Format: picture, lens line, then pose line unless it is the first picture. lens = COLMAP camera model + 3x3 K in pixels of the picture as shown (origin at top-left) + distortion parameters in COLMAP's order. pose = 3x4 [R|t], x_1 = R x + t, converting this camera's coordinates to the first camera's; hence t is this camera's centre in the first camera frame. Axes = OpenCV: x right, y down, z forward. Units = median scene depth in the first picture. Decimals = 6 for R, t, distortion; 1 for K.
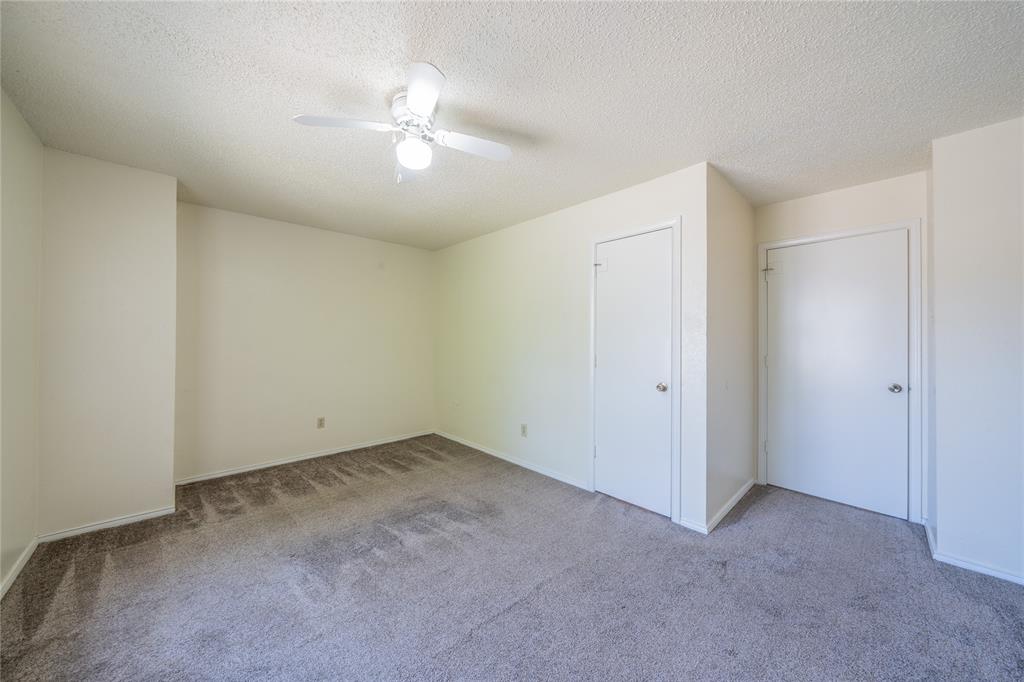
lens RADIAL K [[356.8, 0, 502.3], [0, 356.8, 337.4], [0, 0, 1]] dist [0.000183, 0.000039]
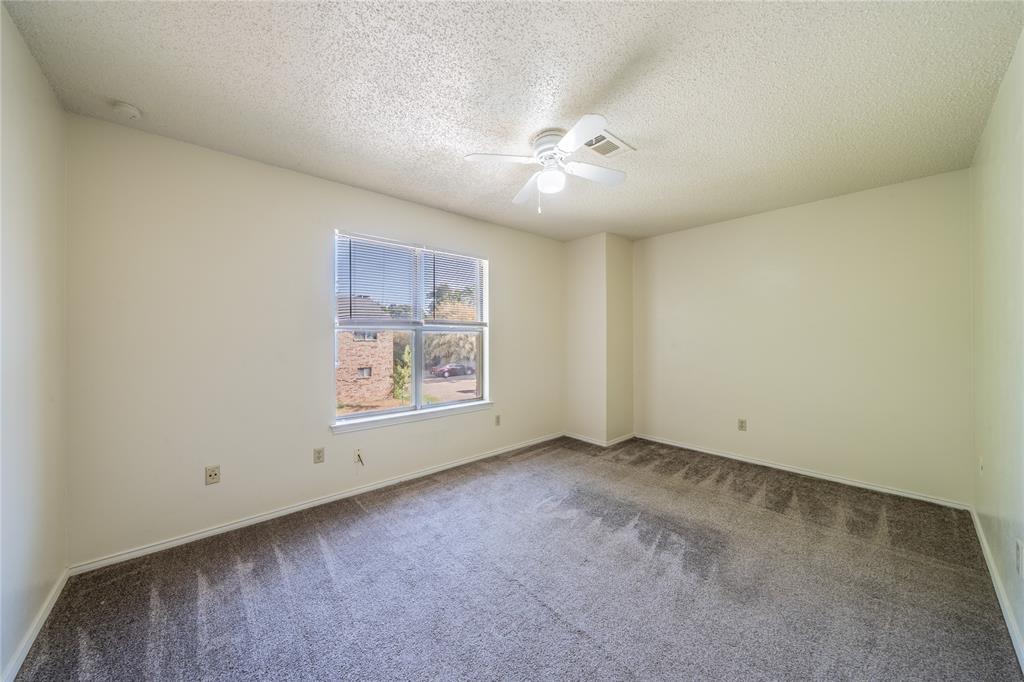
lens RADIAL K [[356.8, 0, 502.3], [0, 356.8, 337.4], [0, 0, 1]] dist [0.000183, 0.000039]
pose [[-0.025671, -0.000956, -0.999670, 0.560195], [0.008758, 0.999961, -0.001181, 0.006494], [0.999632, -0.008785, -0.025661, 0.502599]]
